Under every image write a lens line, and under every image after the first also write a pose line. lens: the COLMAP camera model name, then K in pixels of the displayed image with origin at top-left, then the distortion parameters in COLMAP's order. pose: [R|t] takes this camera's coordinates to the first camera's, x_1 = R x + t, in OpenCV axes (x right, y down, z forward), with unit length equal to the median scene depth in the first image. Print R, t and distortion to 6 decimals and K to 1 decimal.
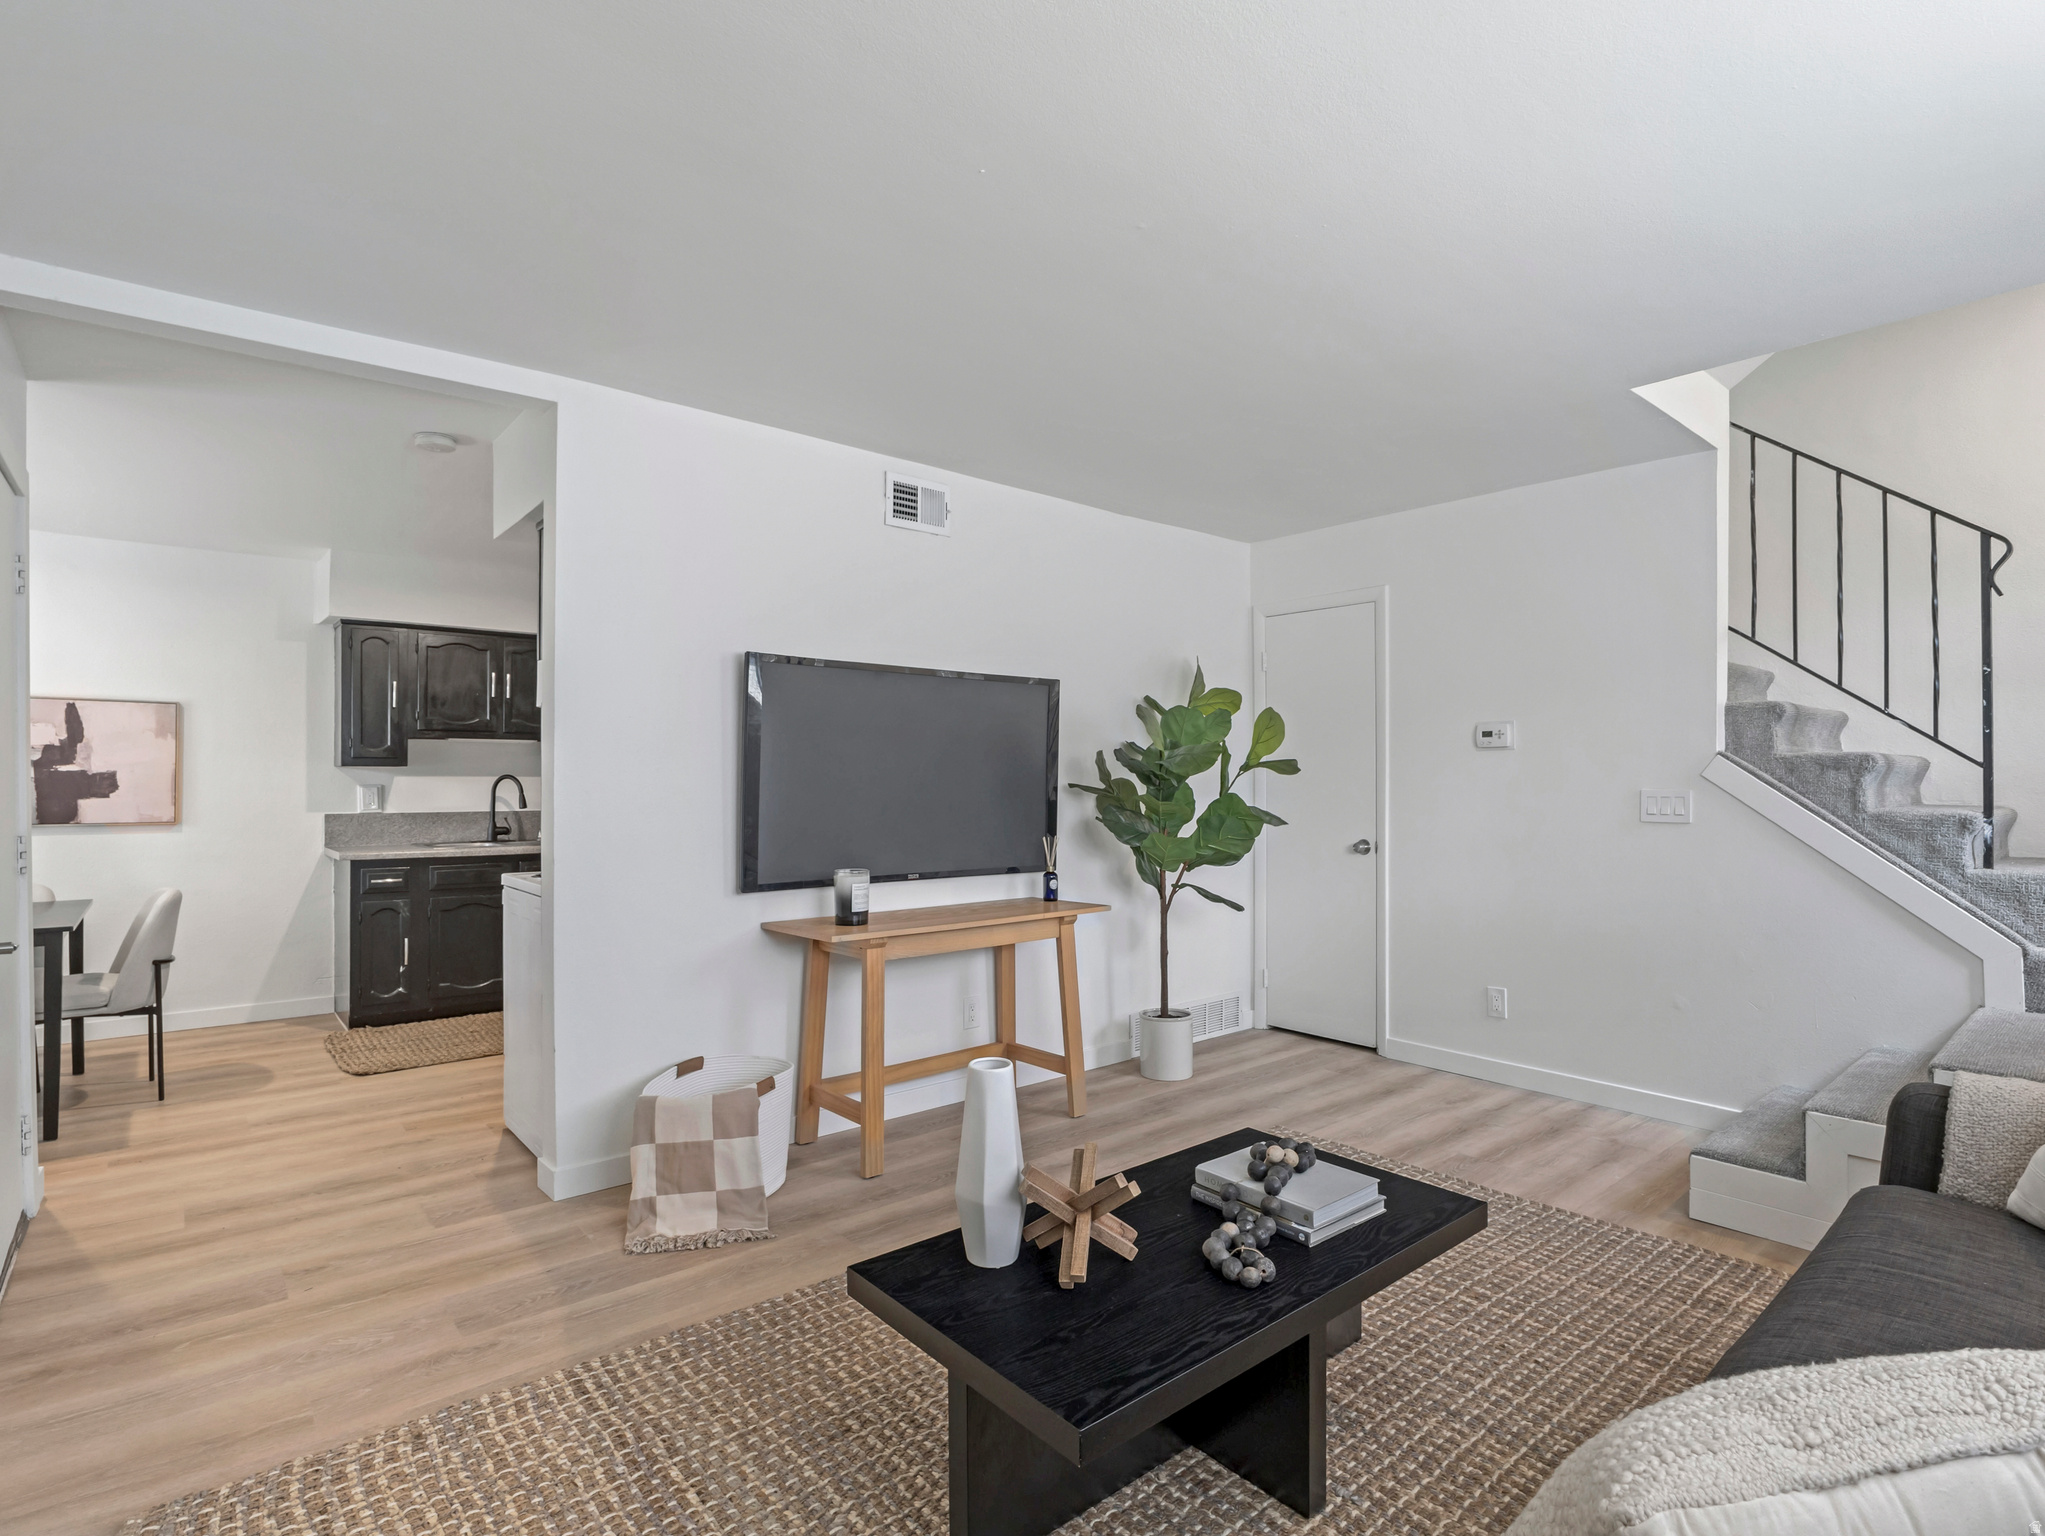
lens RADIAL K [[1029.2, 0, 1020.3], [0, 1029.2, 776.6], [0, 0, 1]] dist [-0.002168, 0.000469]
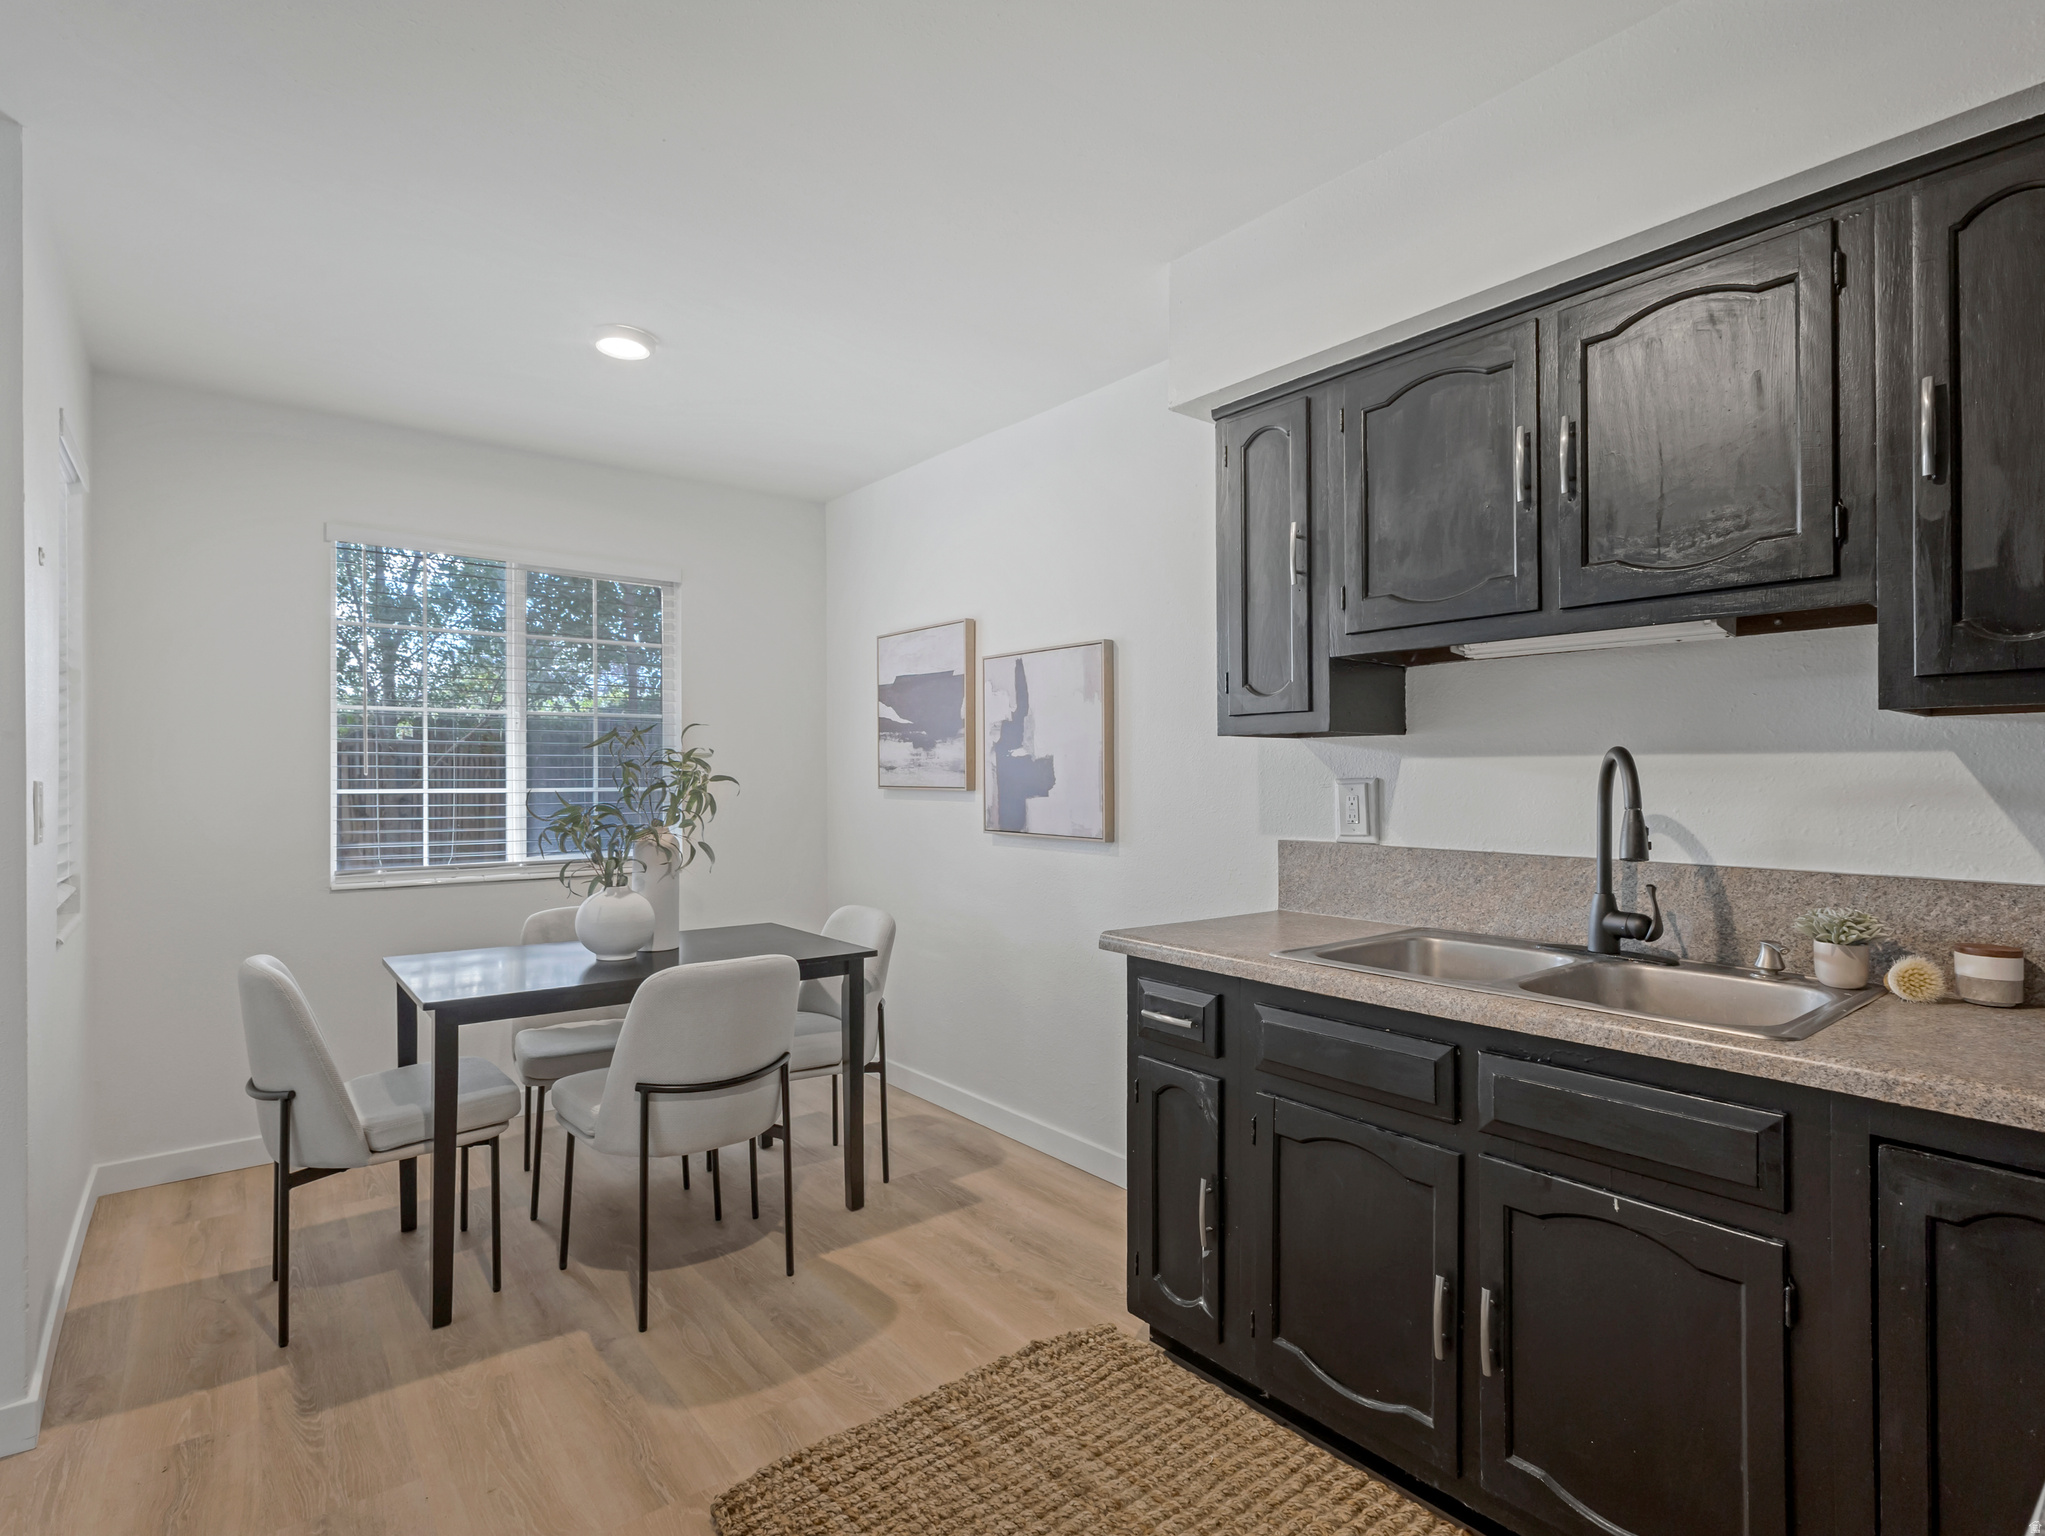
lens RADIAL K [[1029.2, 0, 1026.8], [0, 1029.2, 769.3], [0, 0, 1]] dist [-0.002168, 0.000469]
pose [[-0.018710, -0.004292, -0.999816, -0.096077], [0.004089, 0.999982, -0.004369, 0.002605], [0.999817, -0.004170, -0.018692, 0.435906]]
